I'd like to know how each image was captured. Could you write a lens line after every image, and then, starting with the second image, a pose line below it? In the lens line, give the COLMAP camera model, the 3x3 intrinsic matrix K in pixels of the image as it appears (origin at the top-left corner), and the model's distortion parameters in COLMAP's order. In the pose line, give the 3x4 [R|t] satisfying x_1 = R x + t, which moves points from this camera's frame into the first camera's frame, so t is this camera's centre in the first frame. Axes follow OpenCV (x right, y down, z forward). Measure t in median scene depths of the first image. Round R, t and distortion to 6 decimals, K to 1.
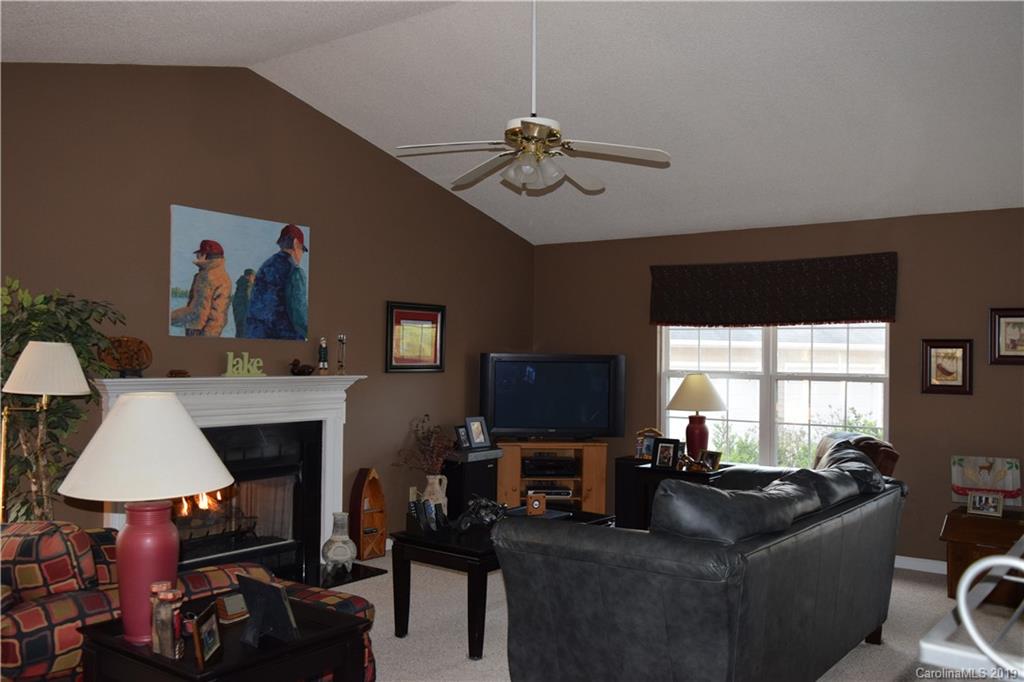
lens RADIAL K [[877.3, 0, 512.0], [0, 877.3, 341.0], [0, 0, 1]] dist [-0.031994, -0.000747]
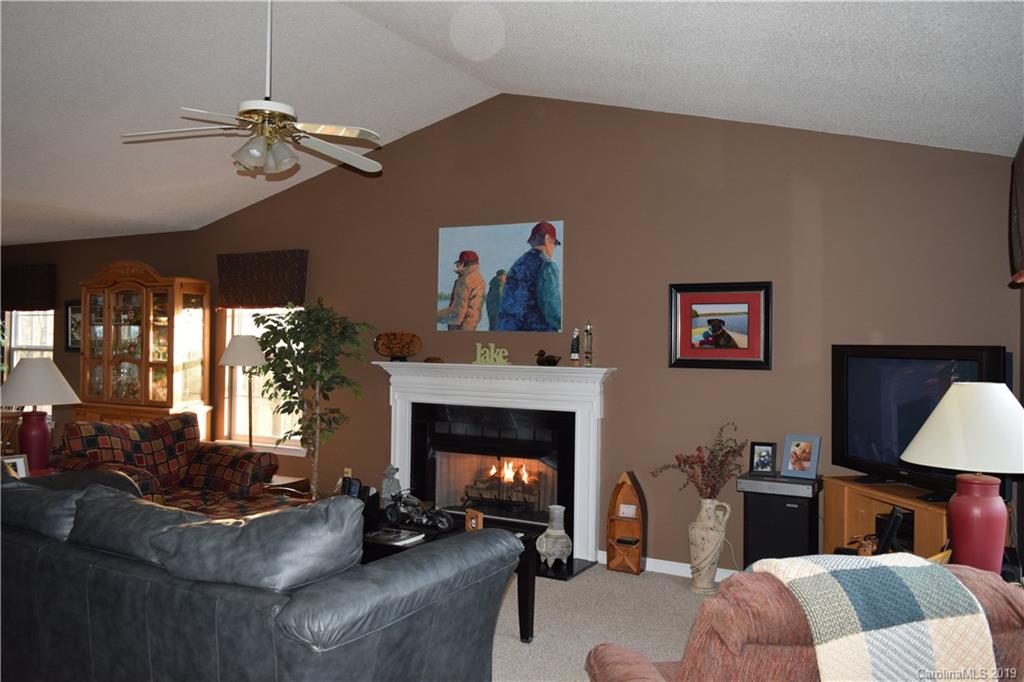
lens RADIAL K [[788.6, 0, 512.0], [0, 788.6, 341.0], [0, 0, 1]] dist [-0.017700, 0.007219]
pose [[0.135756, -0.009888, -0.990693, 0.738829], [0.006980, 0.999935, -0.009024, 0.019799], [0.990718, -0.005690, 0.135816, 0.906252]]
